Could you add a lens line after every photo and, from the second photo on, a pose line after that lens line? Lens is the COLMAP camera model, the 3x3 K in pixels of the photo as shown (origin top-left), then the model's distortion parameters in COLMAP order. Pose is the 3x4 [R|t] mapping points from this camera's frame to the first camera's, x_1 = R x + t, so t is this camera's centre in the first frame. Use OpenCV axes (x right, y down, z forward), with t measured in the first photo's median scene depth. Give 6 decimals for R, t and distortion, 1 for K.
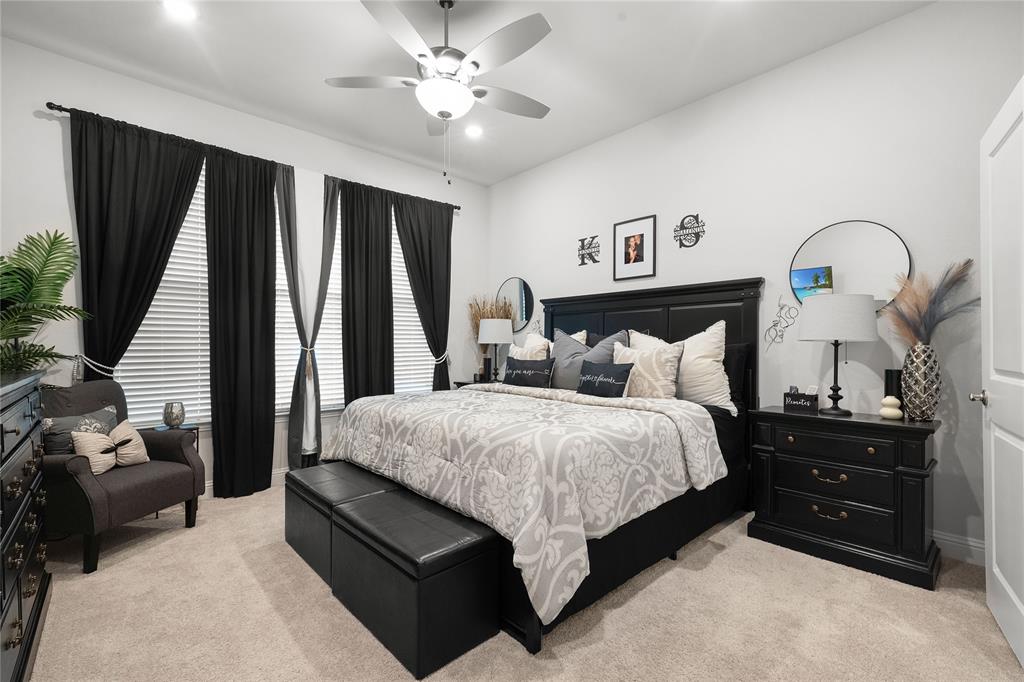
lens RADIAL K [[441.0, 0, 512.7], [0, 441.0, 352.5], [0, 0, 1]] dist [-0.003437, -0.000044]
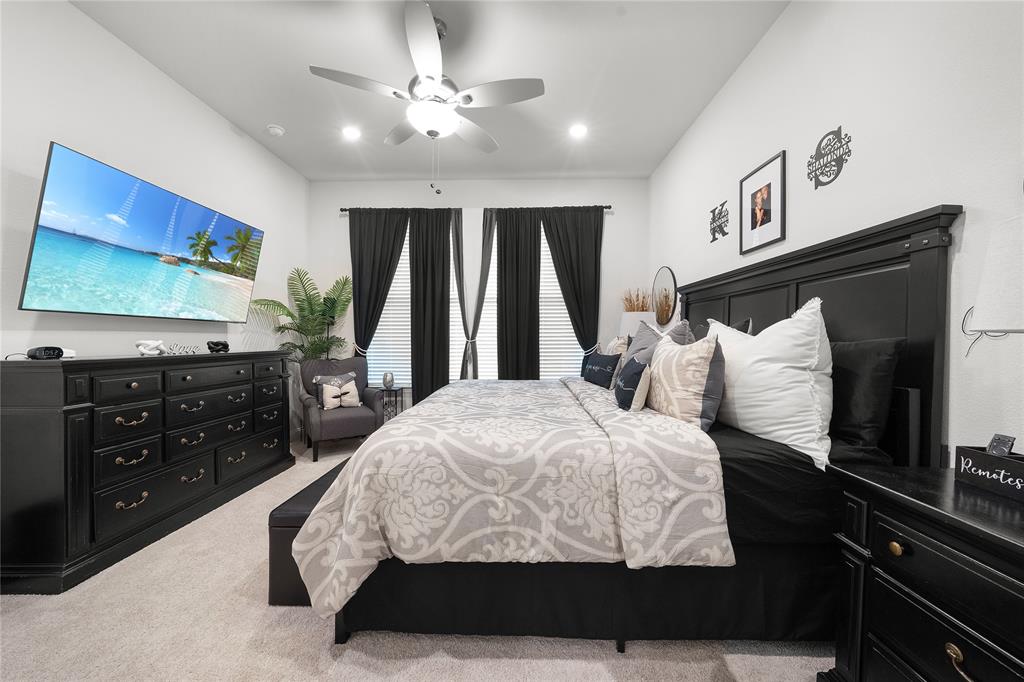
lens RADIAL K [[356.5, 0, 498.7], [0, 356.5, 343.0], [0, 0, 1]] dist [-0.019689, 0.000246]
pose [[0.719498, 0.014470, -0.694344, 0.434944], [-0.016347, 0.999859, 0.003898, -0.008227], [0.694302, 0.008546, 0.719633, 0.338597]]
